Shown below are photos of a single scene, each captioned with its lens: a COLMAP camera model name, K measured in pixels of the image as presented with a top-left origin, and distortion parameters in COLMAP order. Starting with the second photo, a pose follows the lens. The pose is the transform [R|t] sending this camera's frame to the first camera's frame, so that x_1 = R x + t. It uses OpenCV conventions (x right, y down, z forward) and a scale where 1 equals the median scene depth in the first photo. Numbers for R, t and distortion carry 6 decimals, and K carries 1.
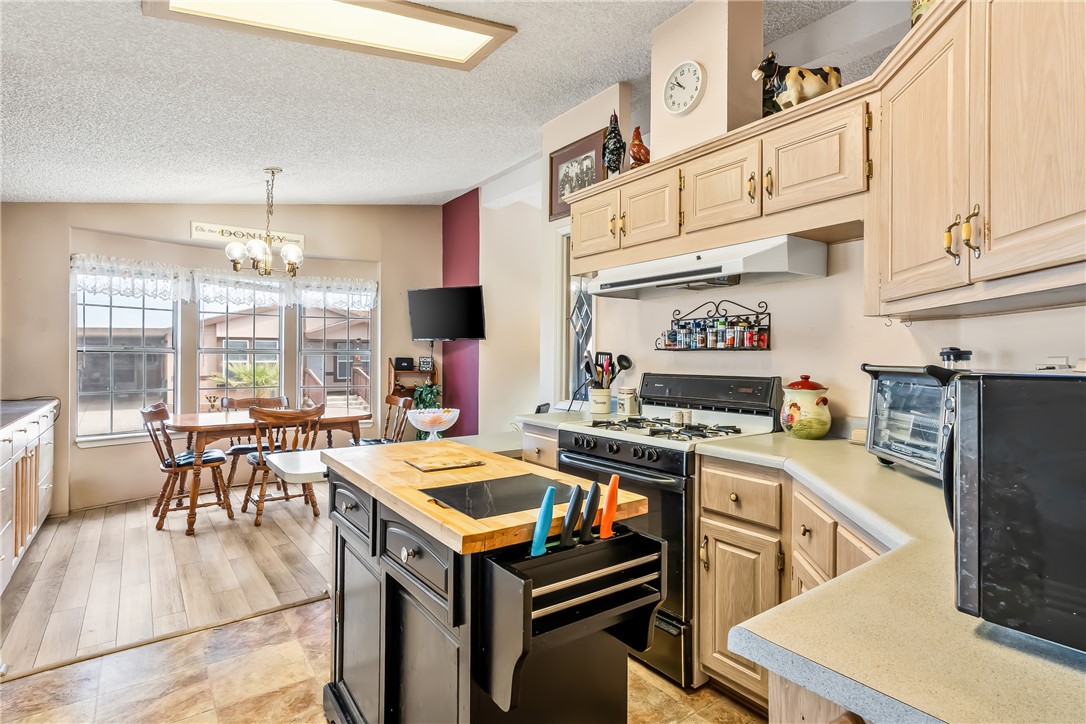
lens RADIAL K [[563.1, 0, 539.6], [0, 563.1, 360.4], [0, 0, 1]] dist [0.018325, -0.000410]
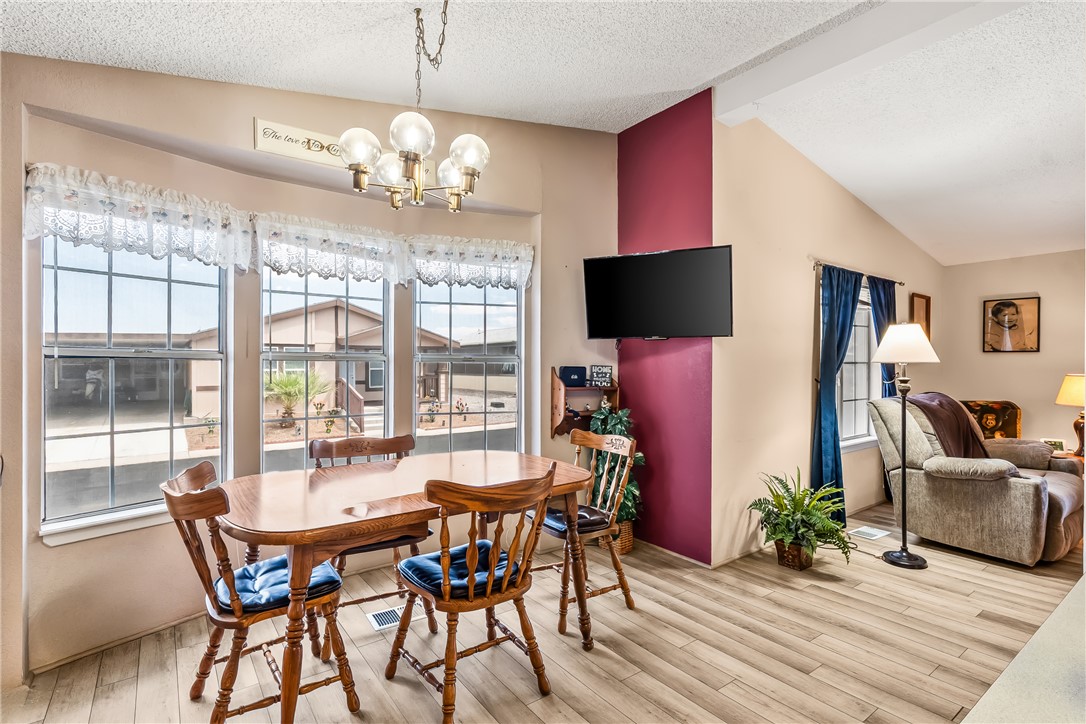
lens RADIAL K [[525.0, 0, 534.6], [0, 525.0, 366.9], [0, 0, 1]] dist [0.002001, -0.001233]
pose [[0.999991, -0.003872, -0.001537, -0.316107], [0.003871, 0.999992, -0.000207, -0.004855], [0.001538, 0.000201, 0.999999, 0.453259]]
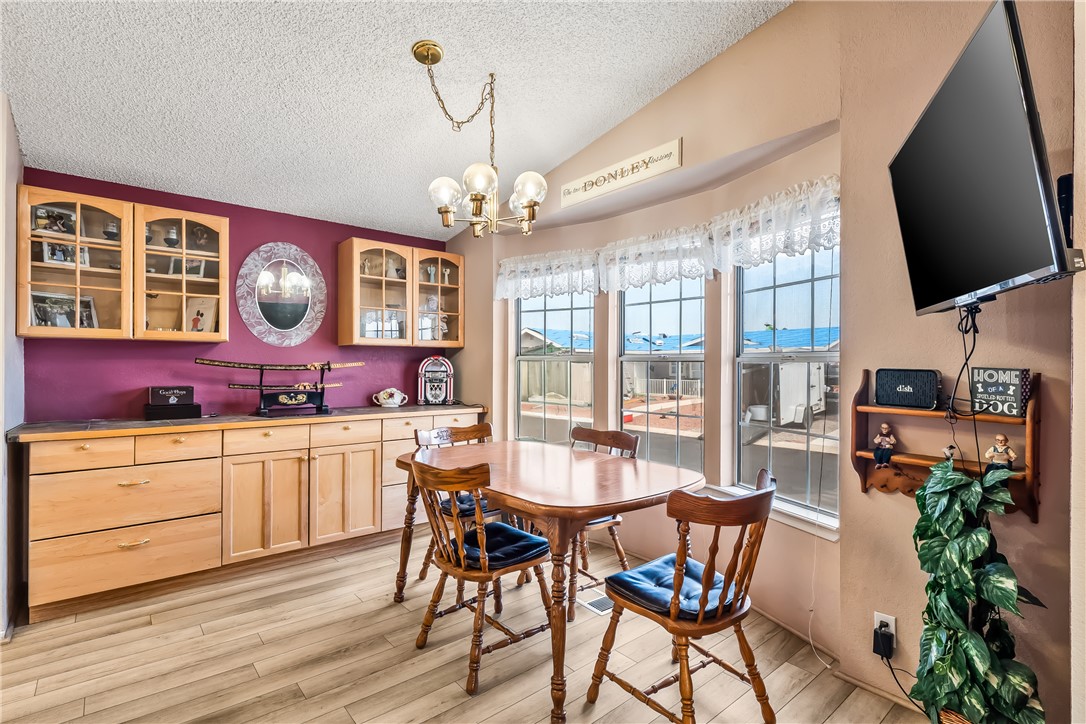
lens RADIAL K [[525.0, 0, 545.1], [0, 525.0, 360.4], [0, 0, 1]] dist [0.002001, -0.001233]
pose [[0.070875, -0.010565, -0.997429, 0.067265], [-0.008770, 0.999899, -0.011215, -0.005261], [0.997447, 0.009542, 0.070775, 0.844186]]
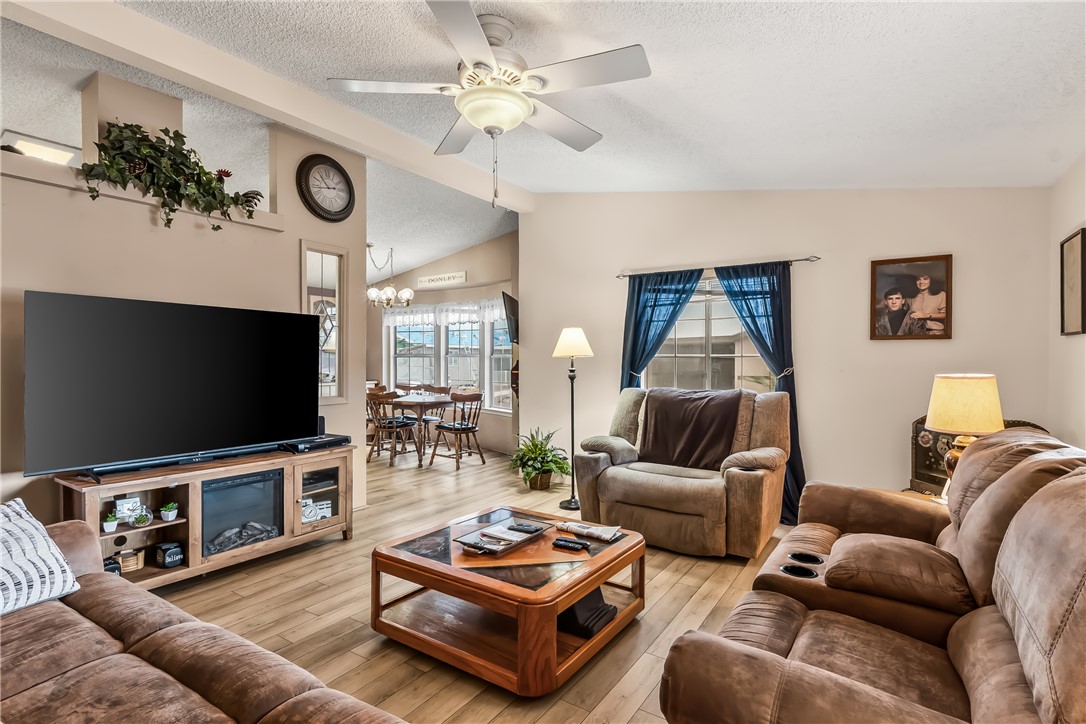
lens RADIAL K [[525.0, 0, 545.2], [0, 525.0, 361.8], [0, 0, 1]] dist [0.002001, -0.001233]
pose [[0.342339, 0.001199, -0.939576, 0.861337], [-0.001516, 0.999999, 0.000724, -0.001456], [0.939575, 0.001176, 0.342340, 0.747272]]
